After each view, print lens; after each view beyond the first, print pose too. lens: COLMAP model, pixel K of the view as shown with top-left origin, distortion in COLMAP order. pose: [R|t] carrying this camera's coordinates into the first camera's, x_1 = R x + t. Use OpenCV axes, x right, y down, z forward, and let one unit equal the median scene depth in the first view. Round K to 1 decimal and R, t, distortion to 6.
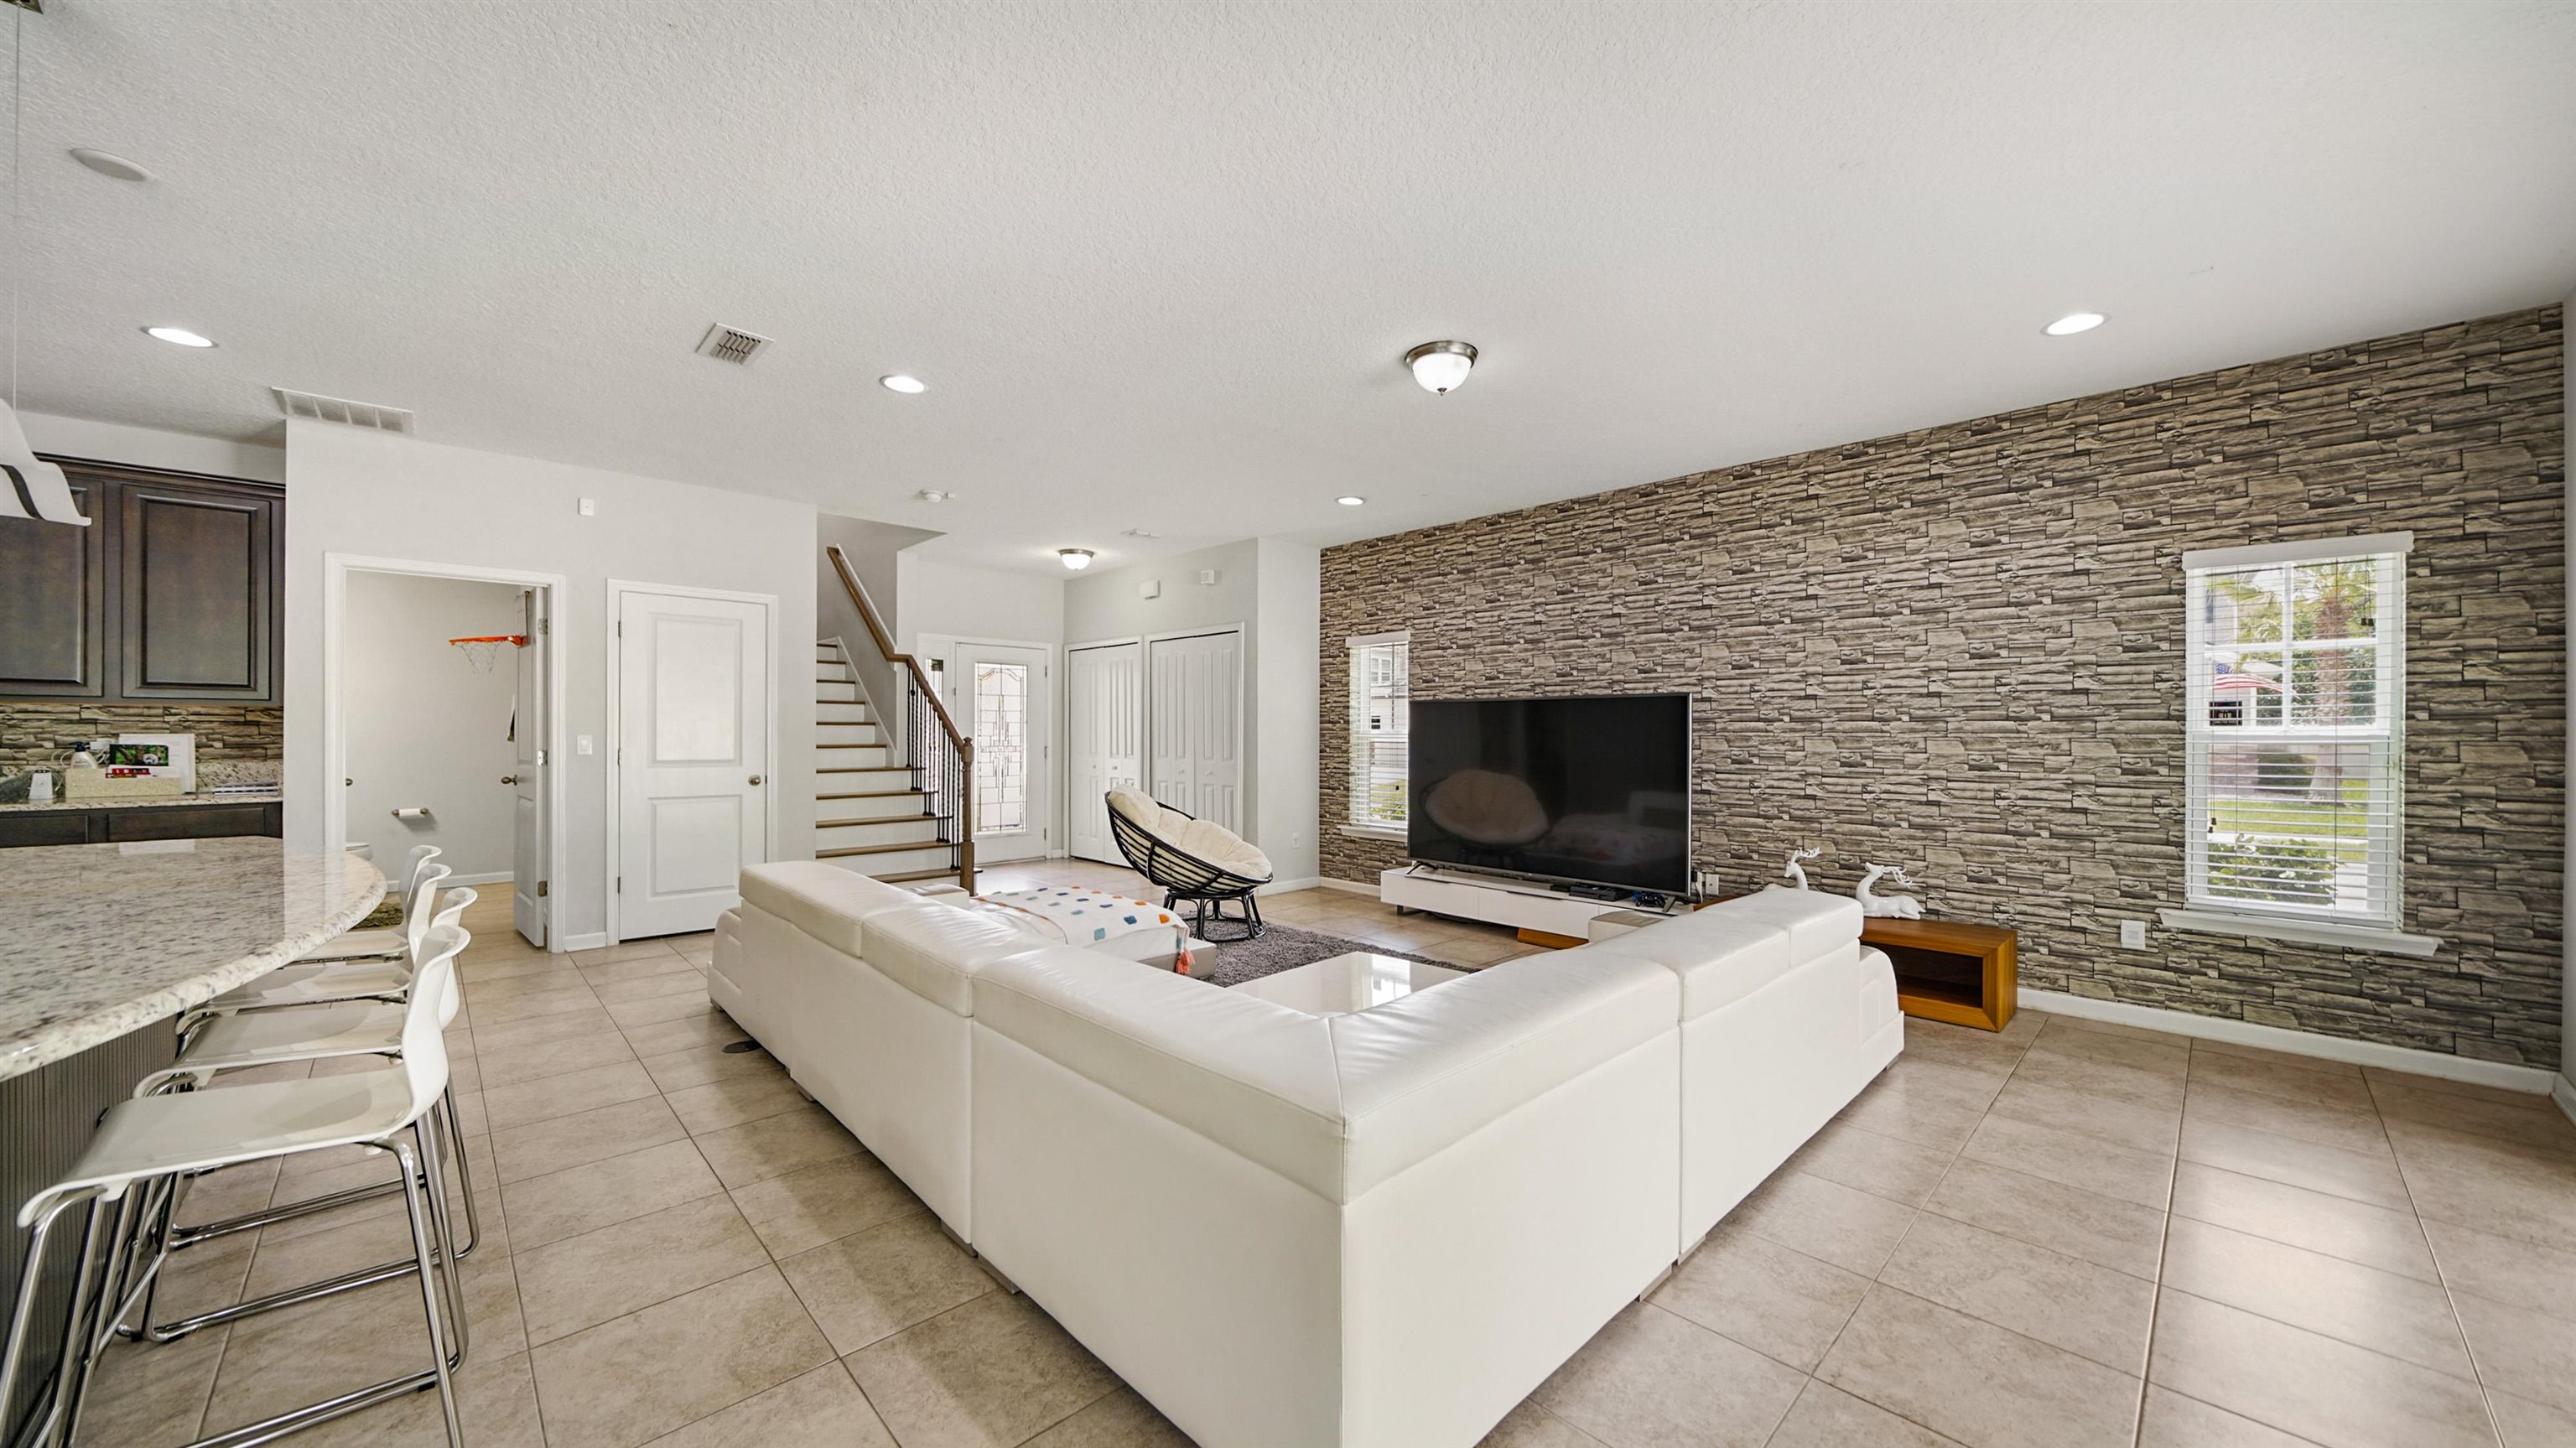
lens RADIAL K [[907.5, 0, 1278.5], [0, 907.5, 747.4], [0, 0, 1]] dist [-0.003960, -0.000721]
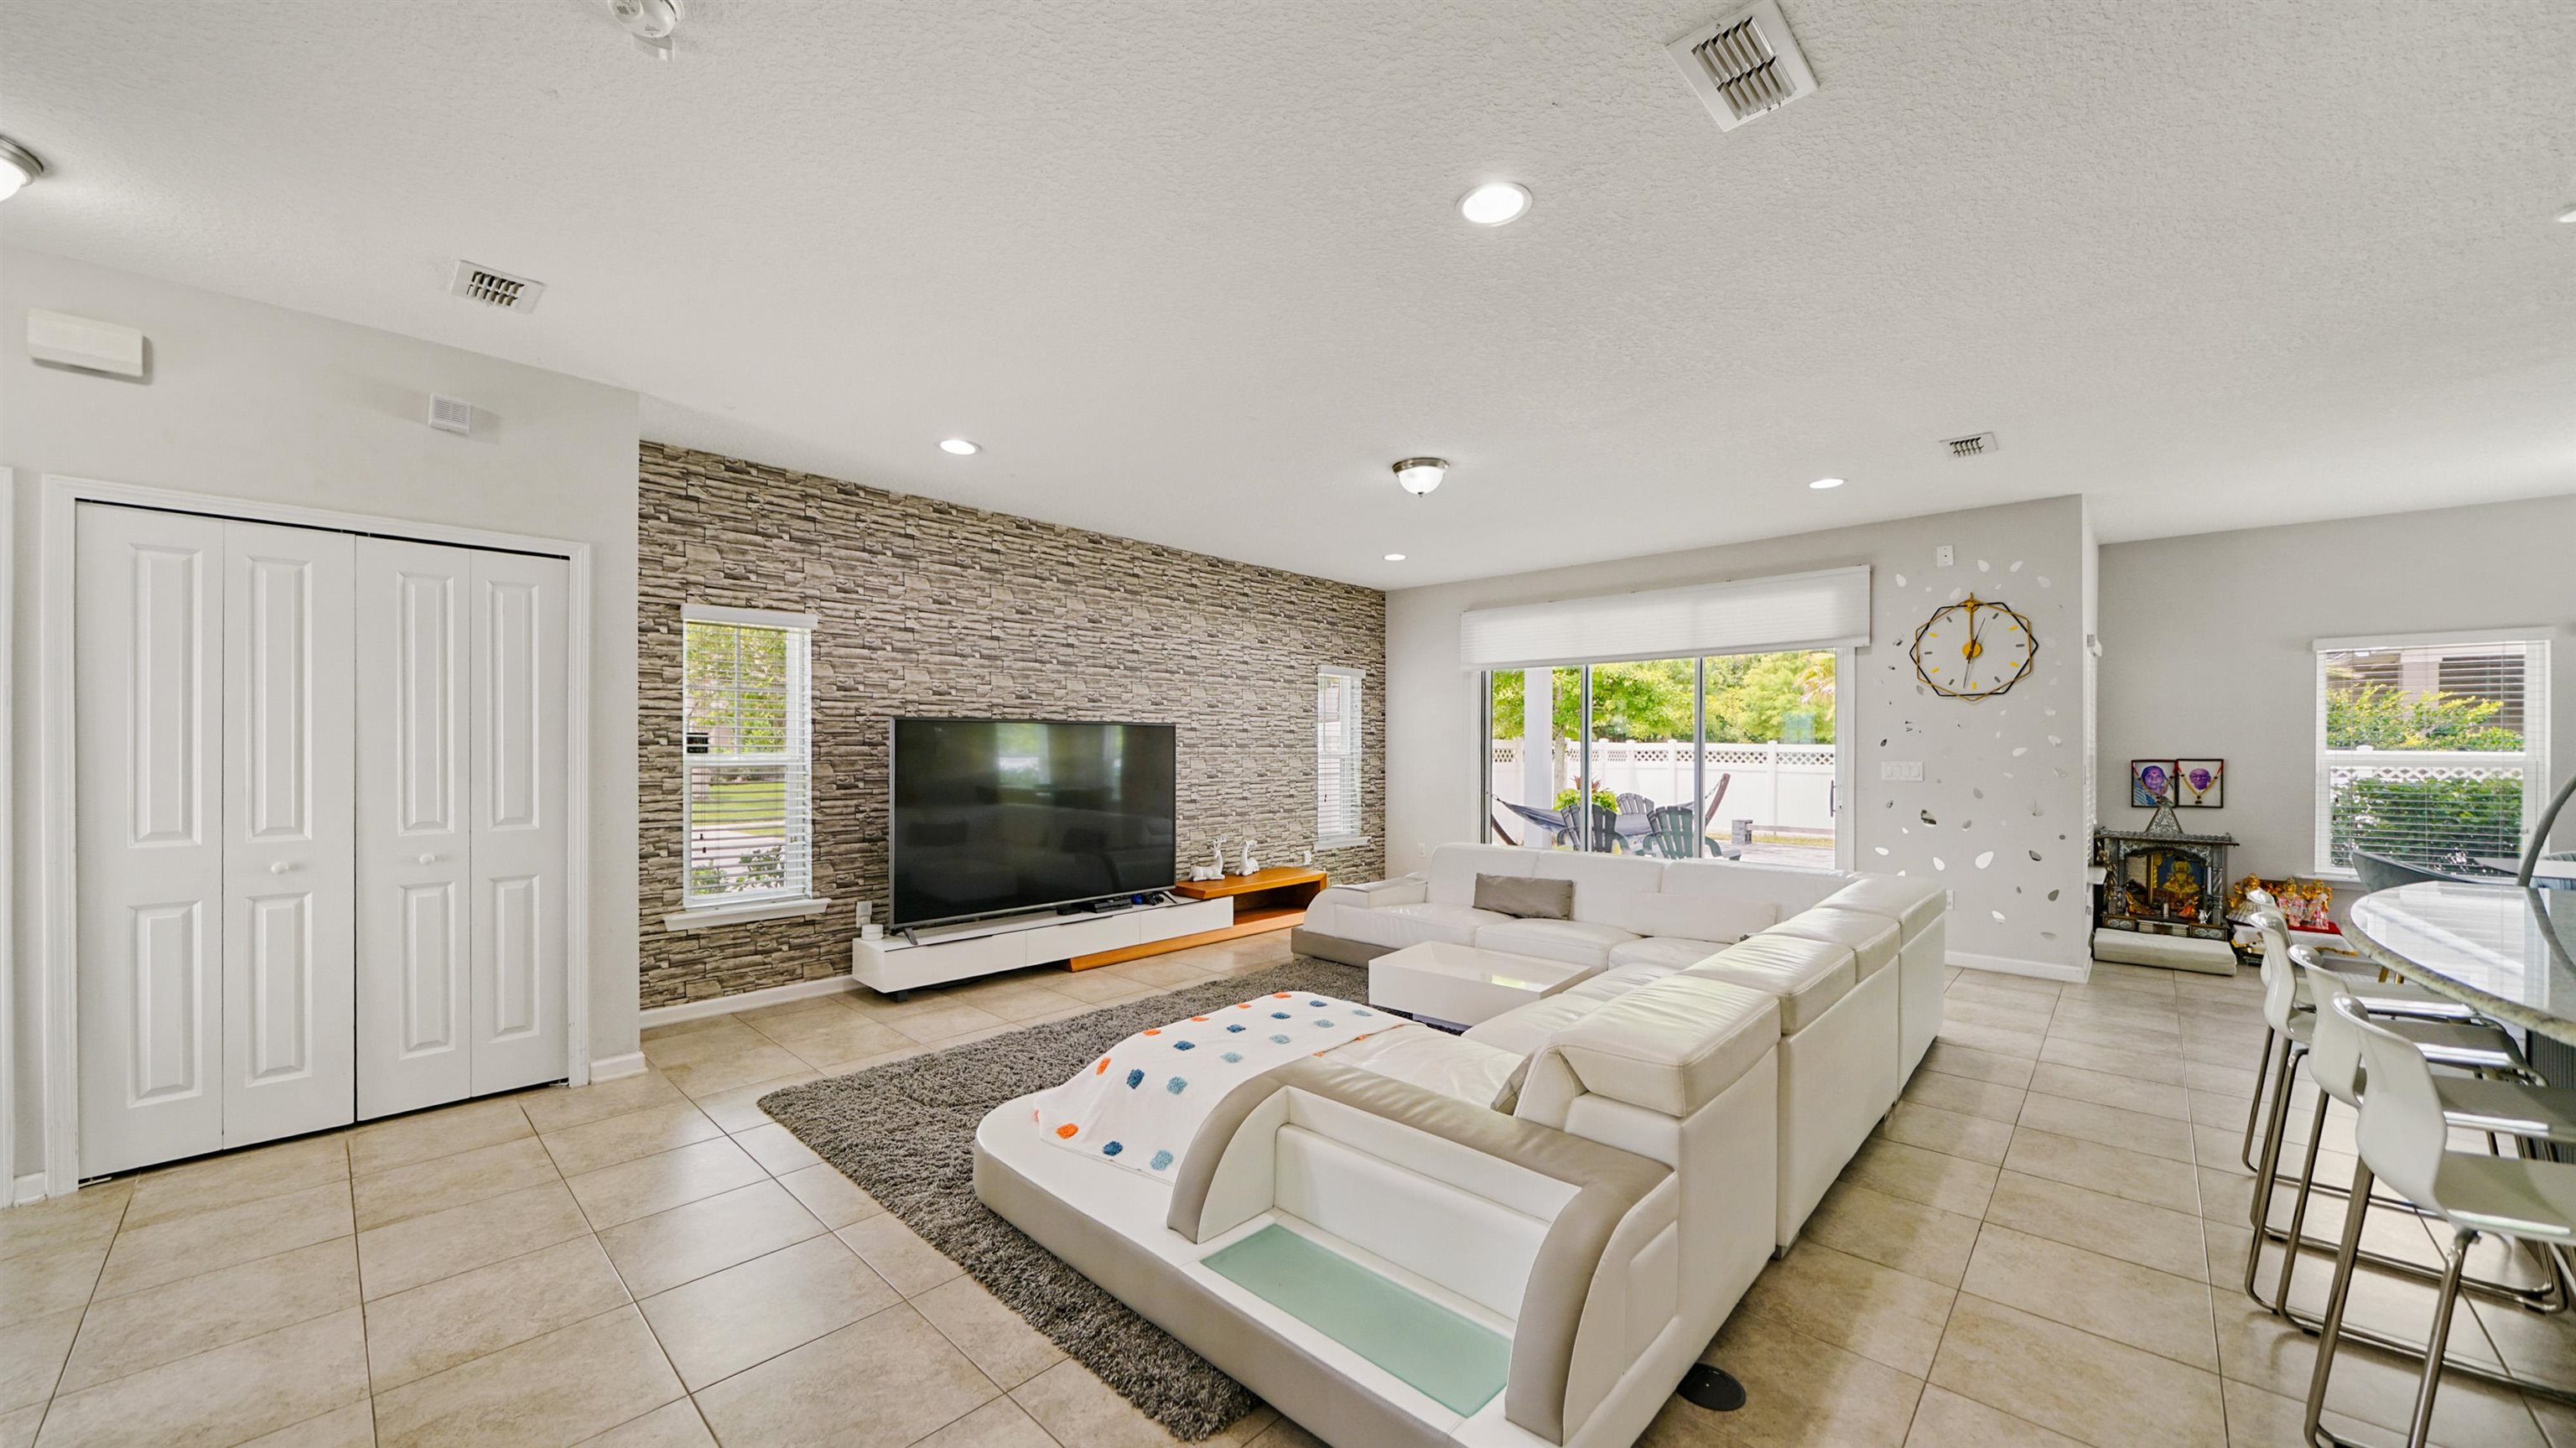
lens RADIAL K [[907.5, 0, 1284.8], [0, 907.5, 746.9], [0, 0, 1]] dist [-0.003960, -0.000721]
pose [[-0.048940, -0.003846, 0.998794, -0.766337], [0.014435, 0.999885, 0.004557, -0.030947], [-0.998697, 0.014640, -0.048879, 0.881127]]
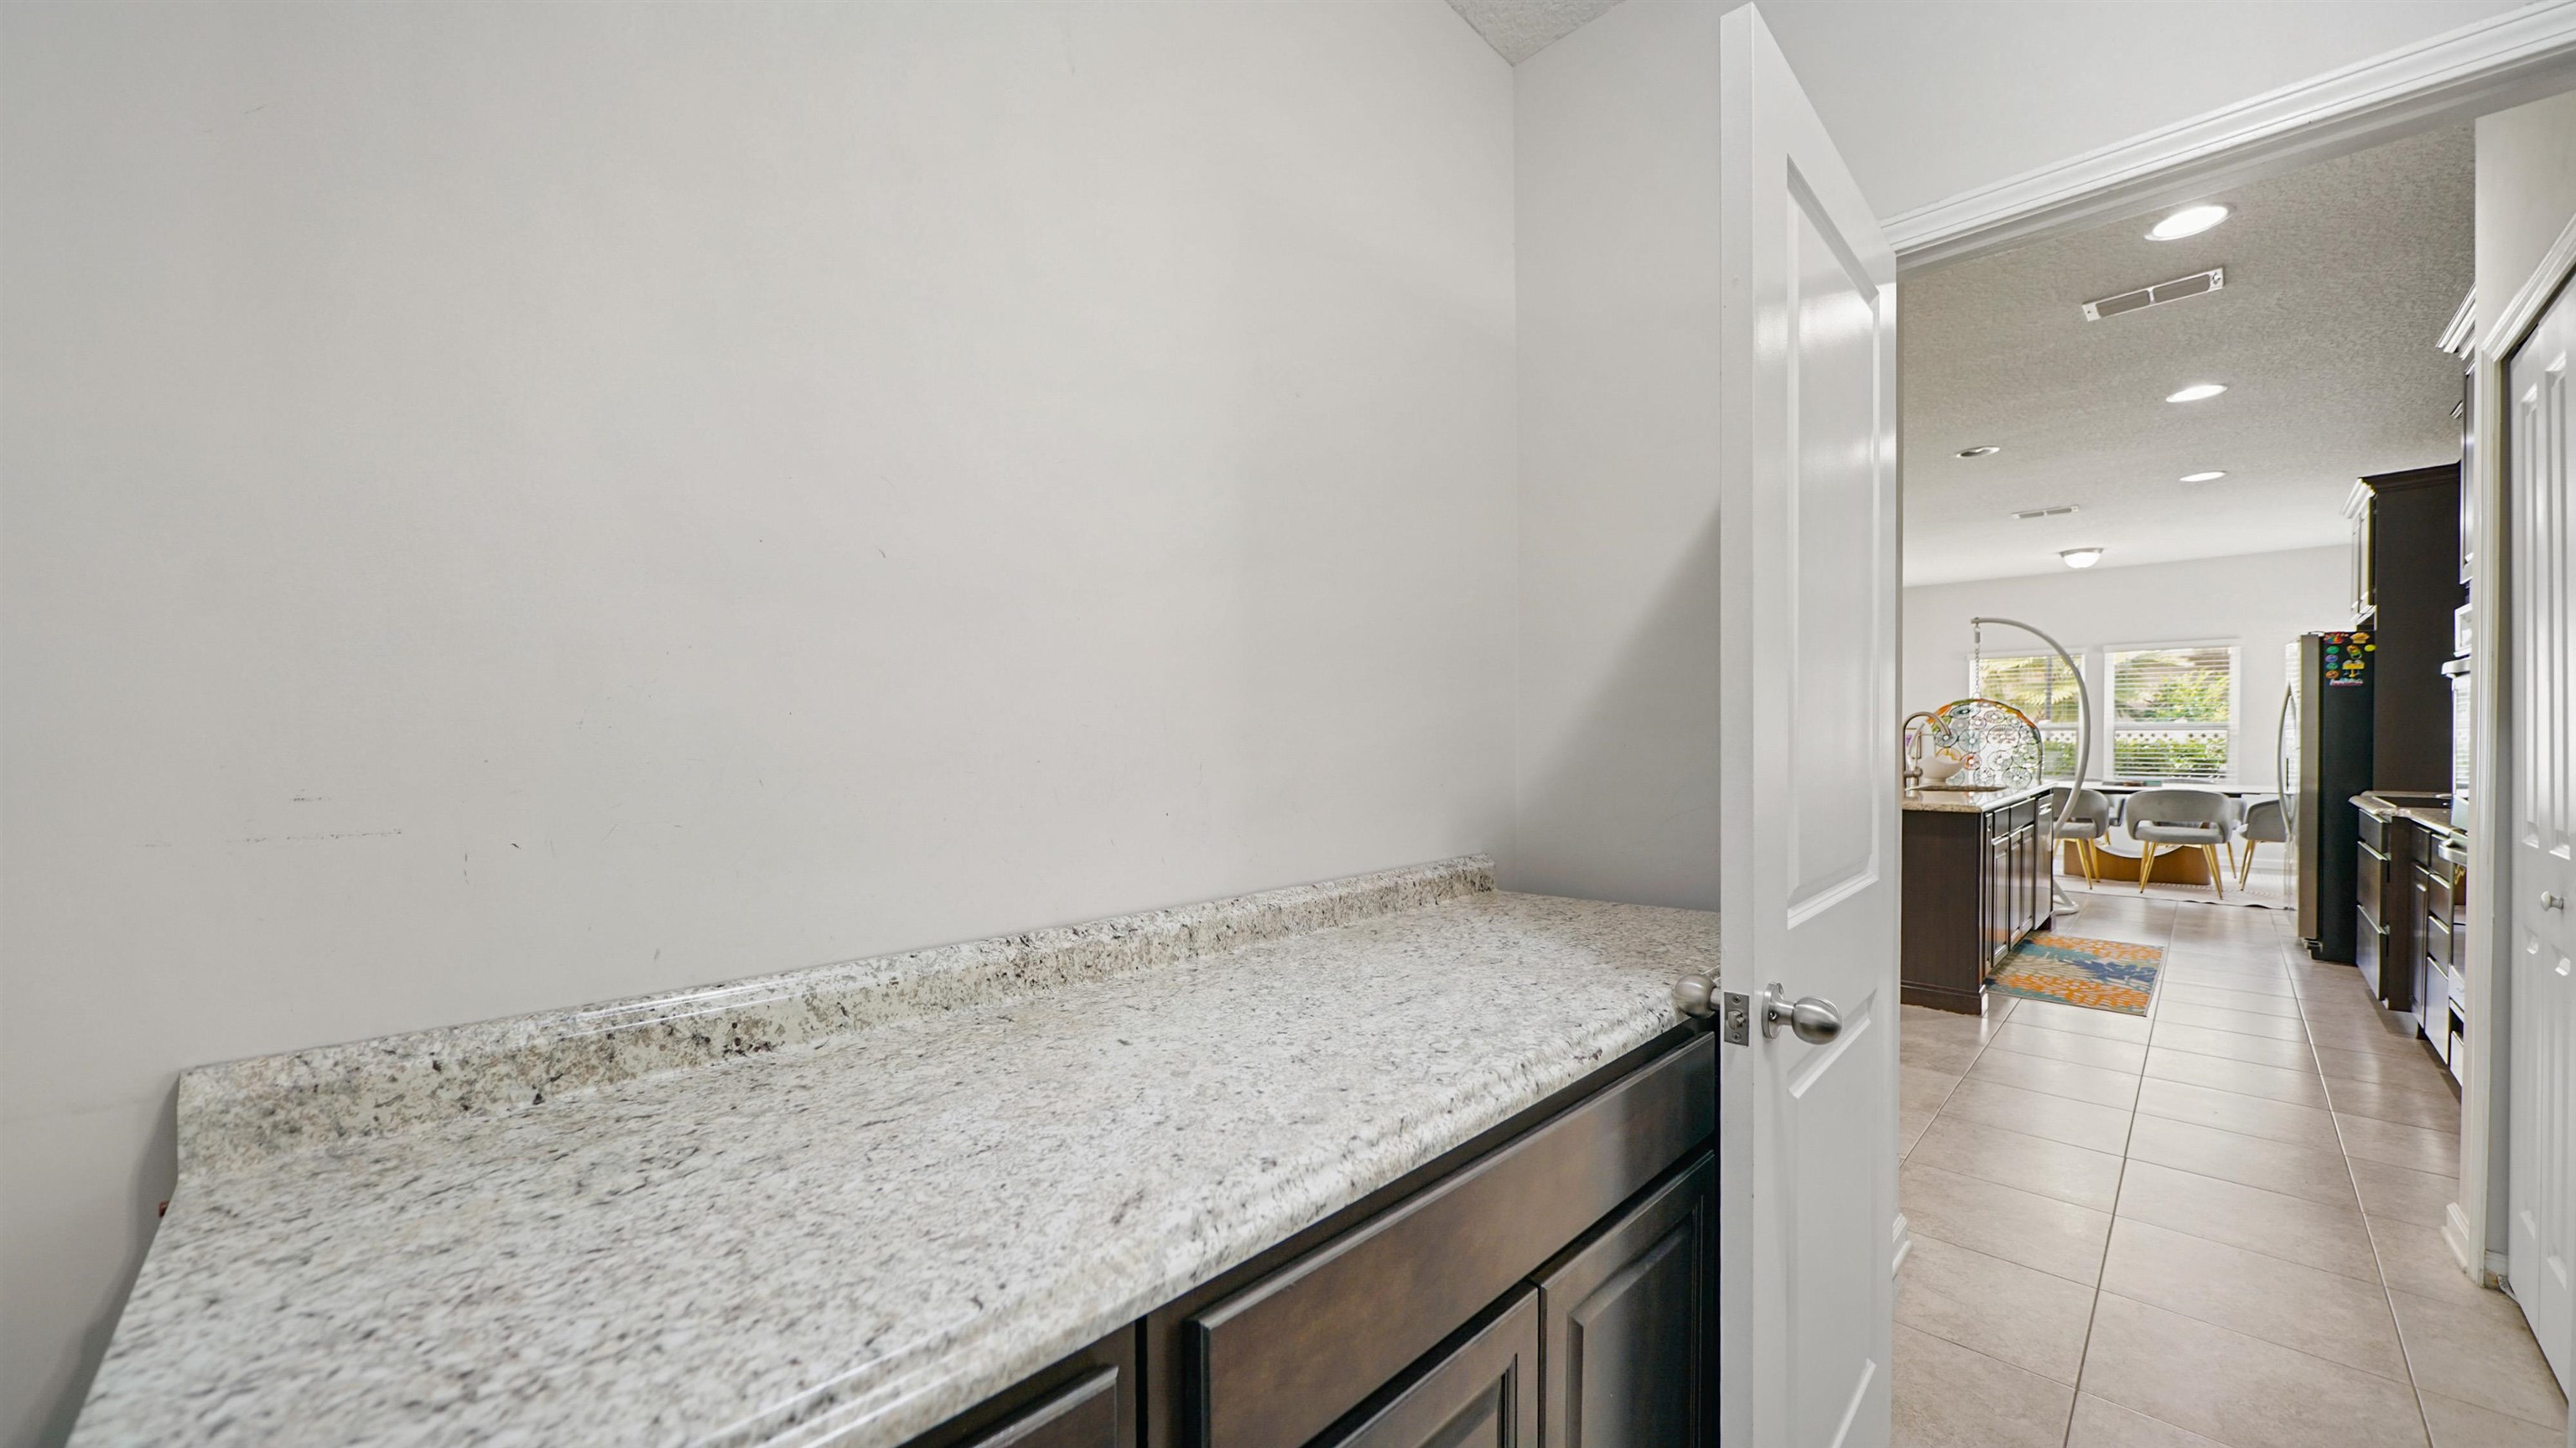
lens RADIAL K [[907.5, 0, 1302.3], [0, 907.5, 747.2], [0, 0, 1]] dist [-0.003960, -0.000721]
pose [[-0.028632, -0.017830, 0.999431, -1.520294], [0.024671, 0.999524, 0.018539, -0.020793], [-0.999286, 0.025187, -0.028178, 0.968460]]
